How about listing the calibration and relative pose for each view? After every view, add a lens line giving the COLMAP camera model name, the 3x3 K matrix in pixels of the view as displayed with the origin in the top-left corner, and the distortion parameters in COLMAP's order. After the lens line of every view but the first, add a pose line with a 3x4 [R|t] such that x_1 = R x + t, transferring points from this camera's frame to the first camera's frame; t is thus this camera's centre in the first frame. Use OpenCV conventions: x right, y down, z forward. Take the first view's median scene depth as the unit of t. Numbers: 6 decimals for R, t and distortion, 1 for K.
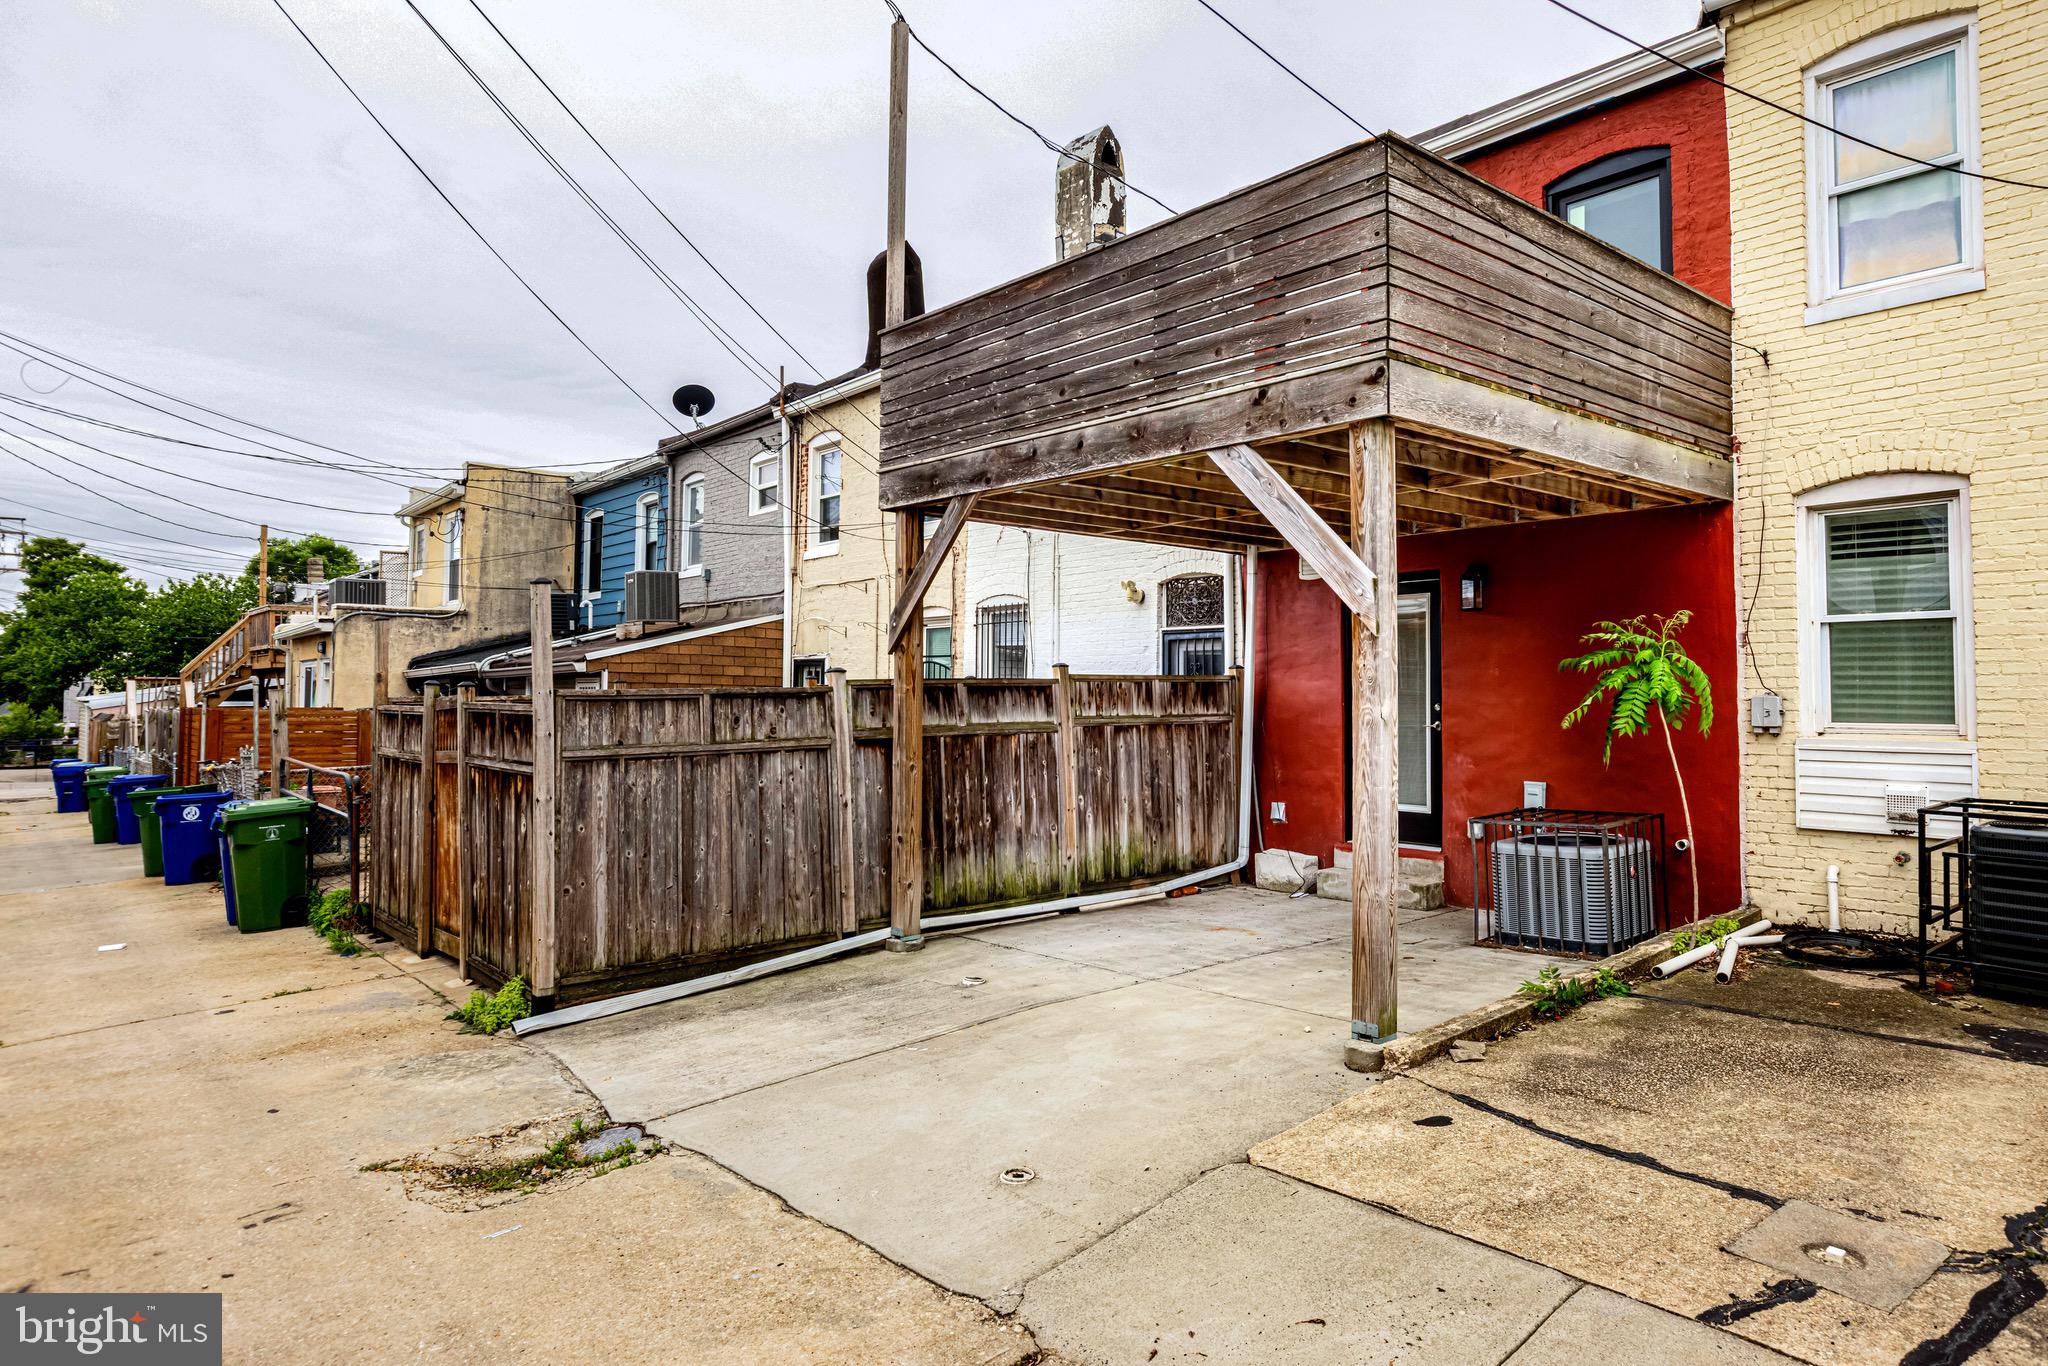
lens RADIAL K [[1256.4, 0, 1024.0], [0, 1256.4, 683.0], [0, 0, 1]] dist [-0.002726, 0.000870]
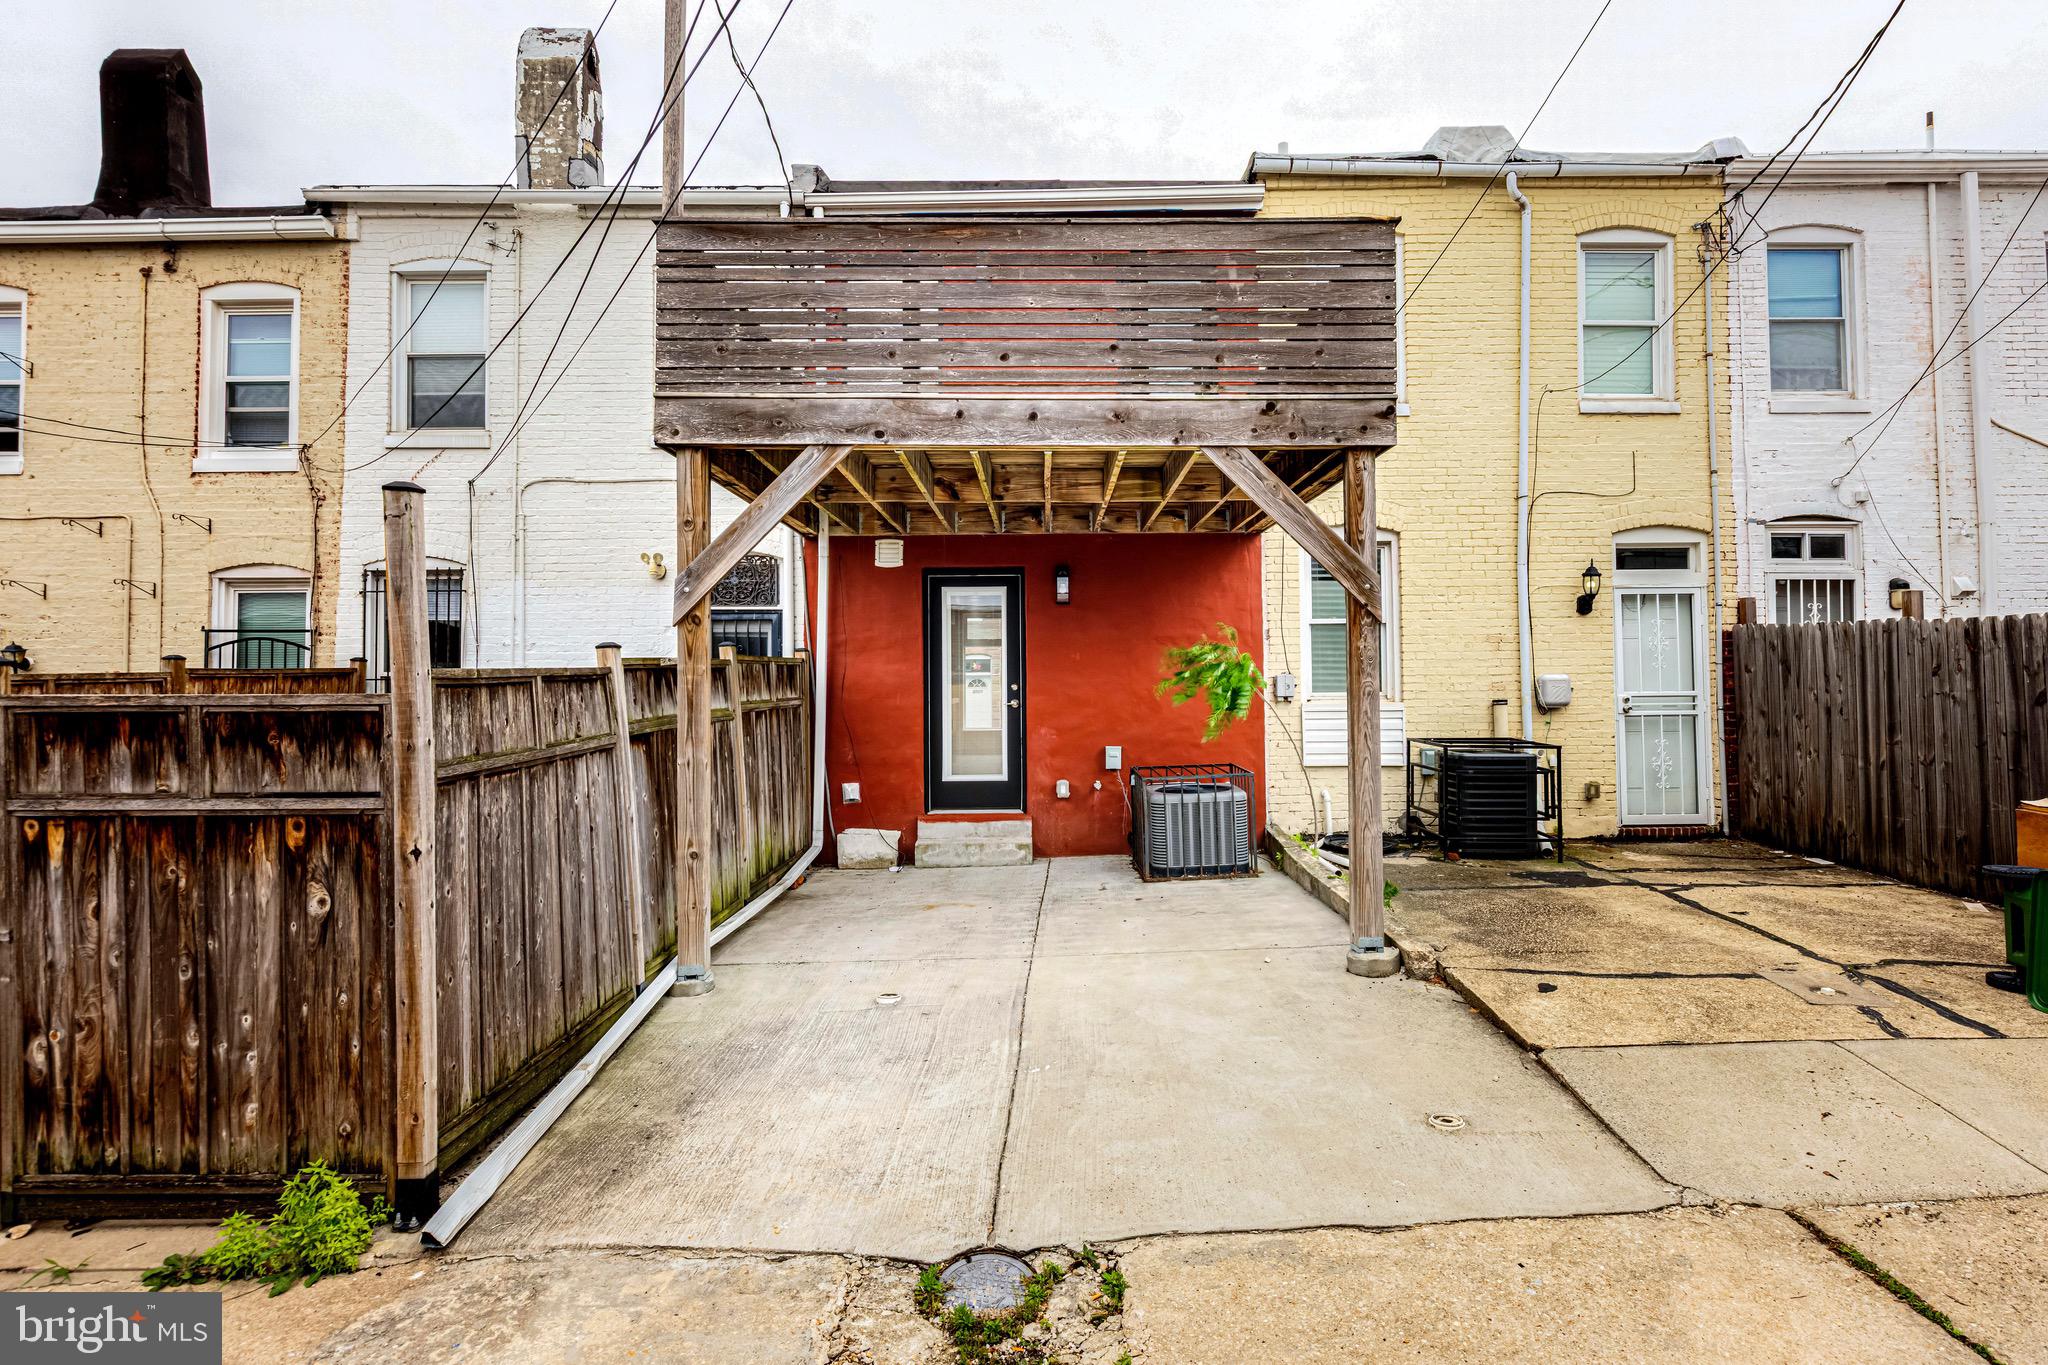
lens RADIAL K [[1165.1, 0, 1024.0], [0, 1165.1, 682.5], [0, 0, 1]] dist [0.001010, -0.000364]
pose [[0.628385, -0.008120, 0.777860, -0.640953], [0.002354, 0.999961, 0.008537, 0.008030], [-0.777899, -0.003533, 0.628380, 0.426258]]
